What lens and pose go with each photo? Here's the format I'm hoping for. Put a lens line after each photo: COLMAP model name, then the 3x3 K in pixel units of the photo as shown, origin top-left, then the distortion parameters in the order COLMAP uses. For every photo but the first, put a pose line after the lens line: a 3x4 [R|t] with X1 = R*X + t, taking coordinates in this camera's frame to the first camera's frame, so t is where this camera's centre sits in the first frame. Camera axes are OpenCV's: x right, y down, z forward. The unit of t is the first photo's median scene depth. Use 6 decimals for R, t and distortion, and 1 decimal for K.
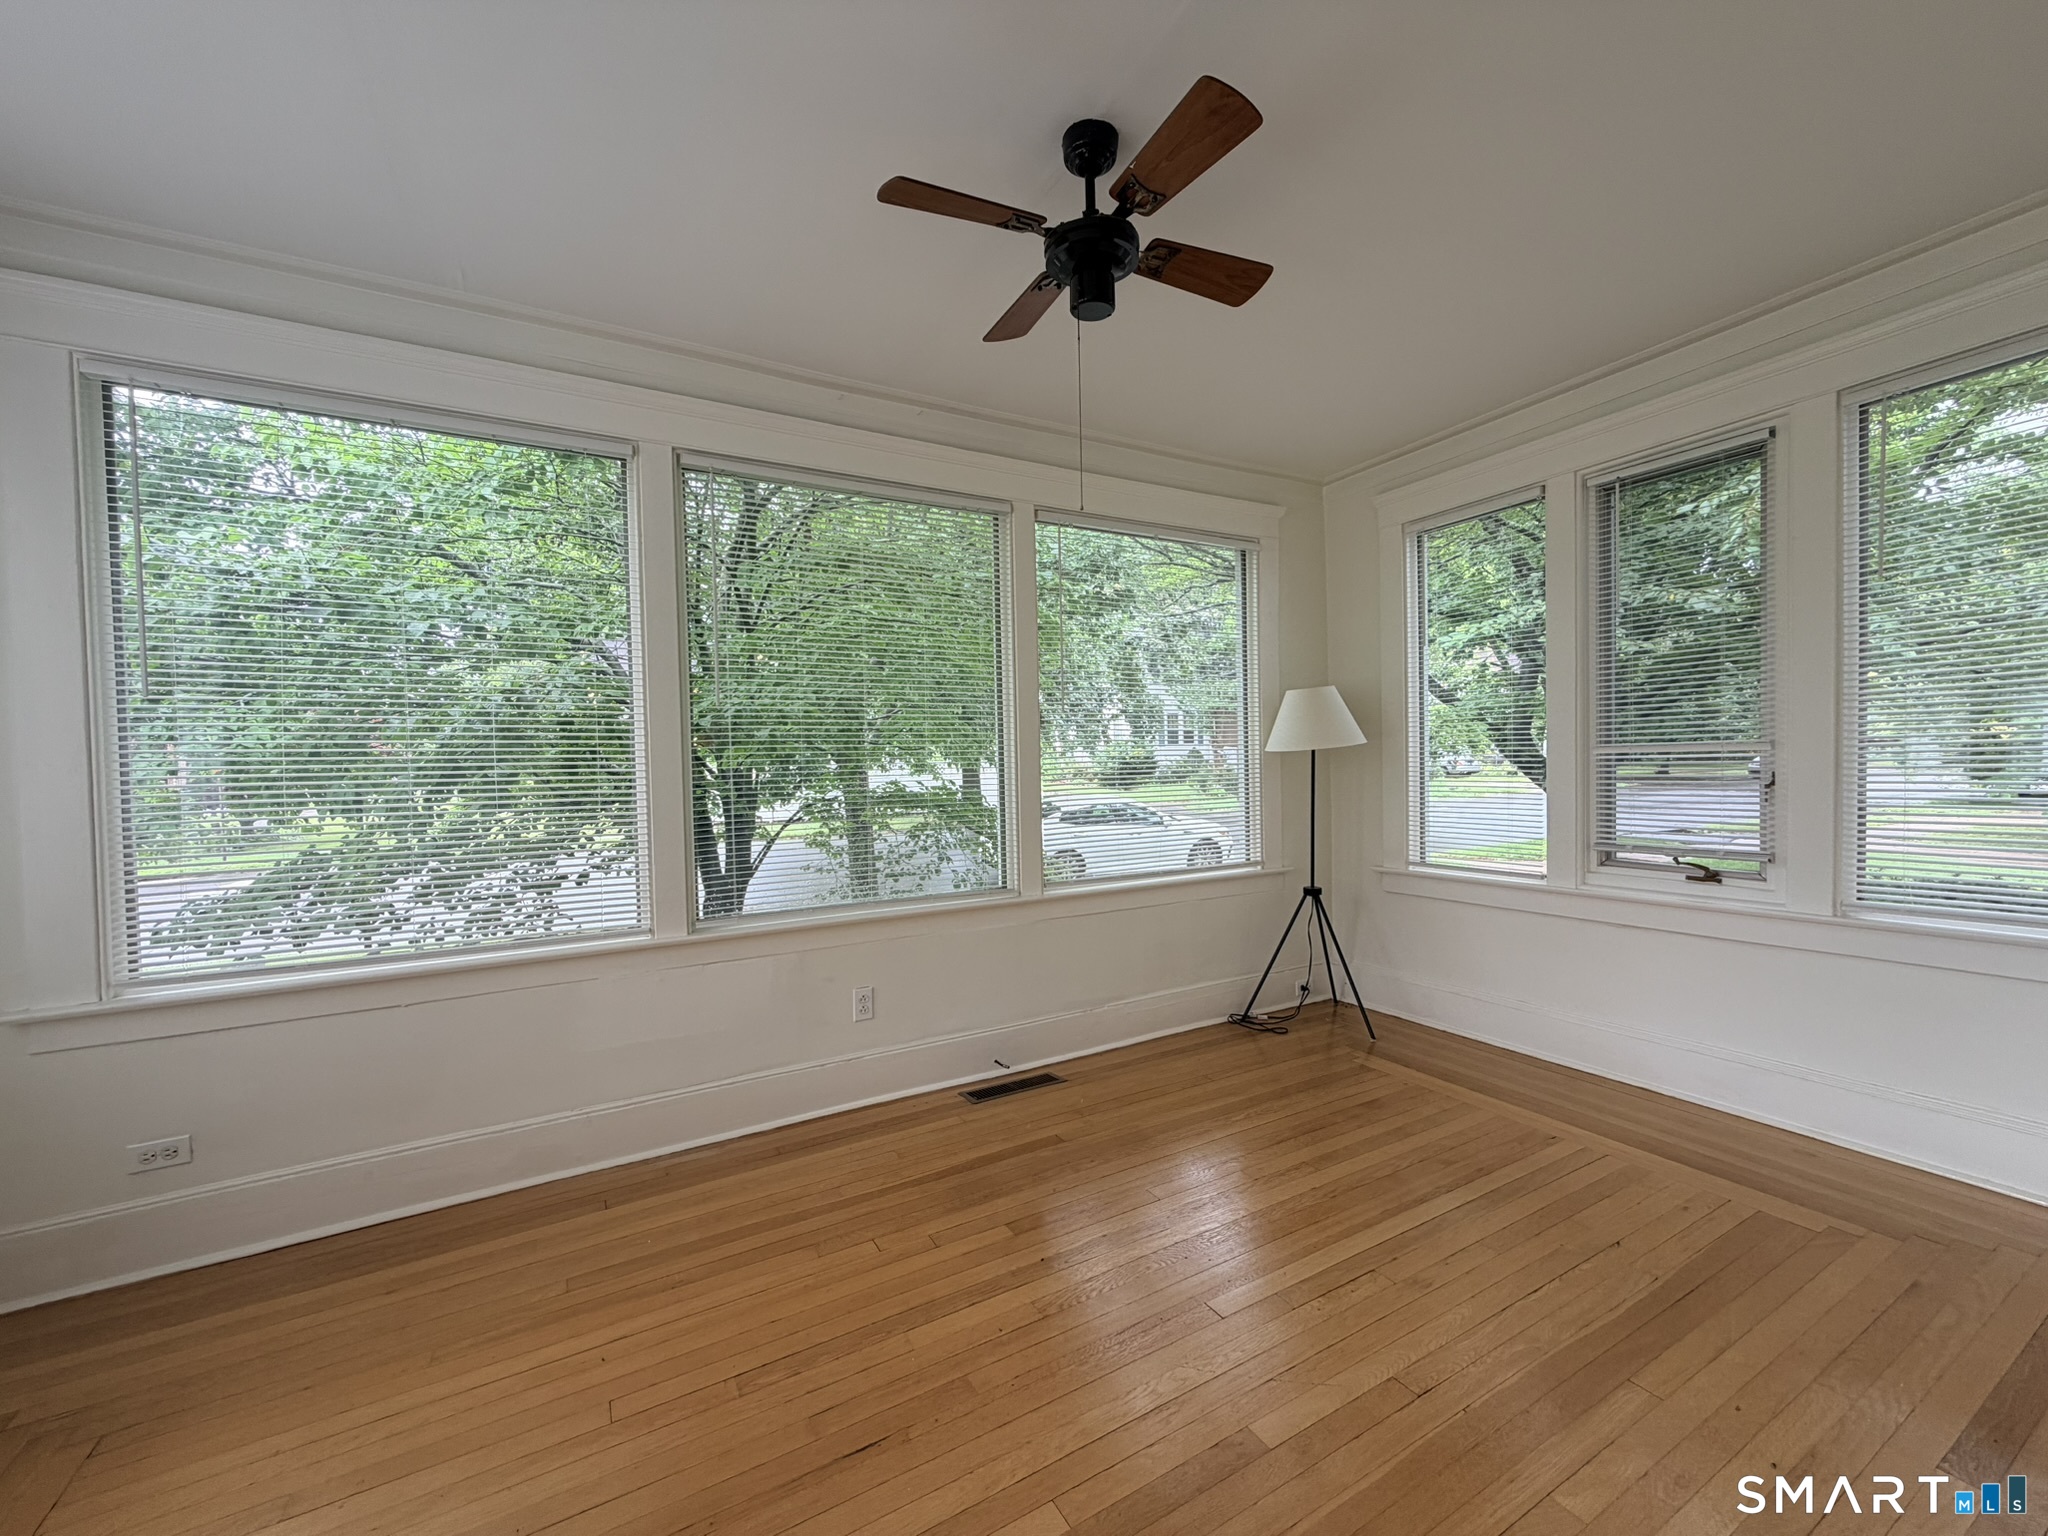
lens RADIAL K [[814.0, 0, 1016.1], [0, 814.0, 768.9], [0, 0, 1]] dist [-0.000730, -0.000028]
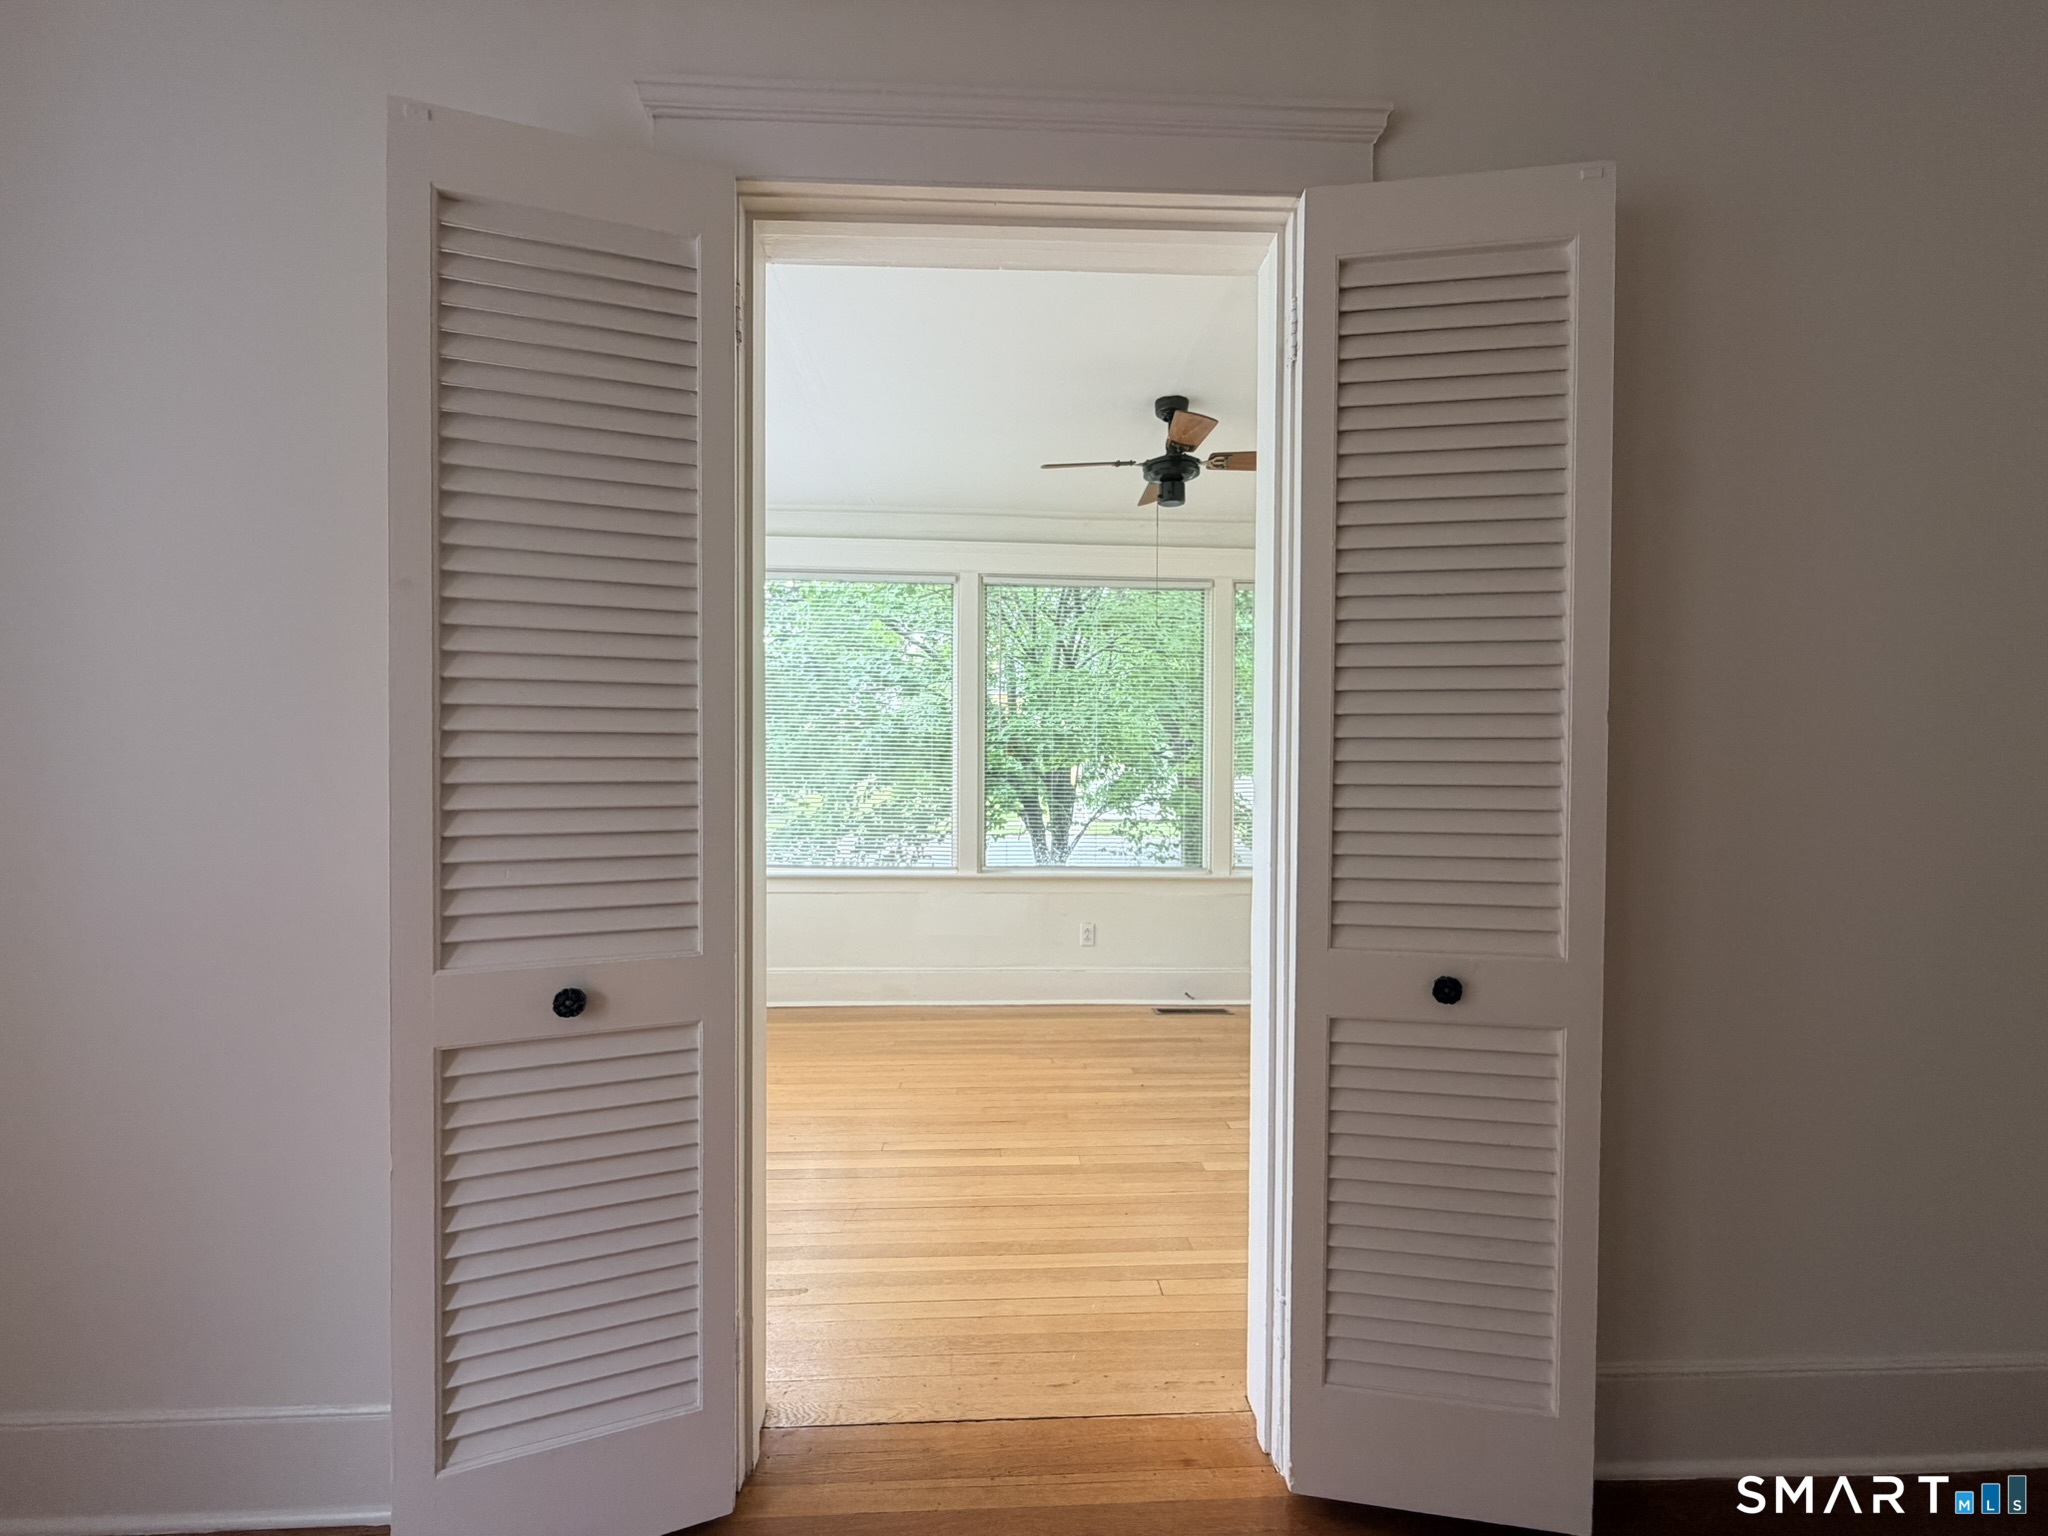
lens RADIAL K [[814.0, 0, 1016.1], [0, 814.0, 768.9], [0, 0, 1]] dist [-0.000730, -0.000028]
pose [[0.893374, 0.032981, -0.448102, 0.387289], [-0.036281, 0.999341, 0.001221, -0.007303], [0.447847, 0.015167, 0.893982, -0.418899]]
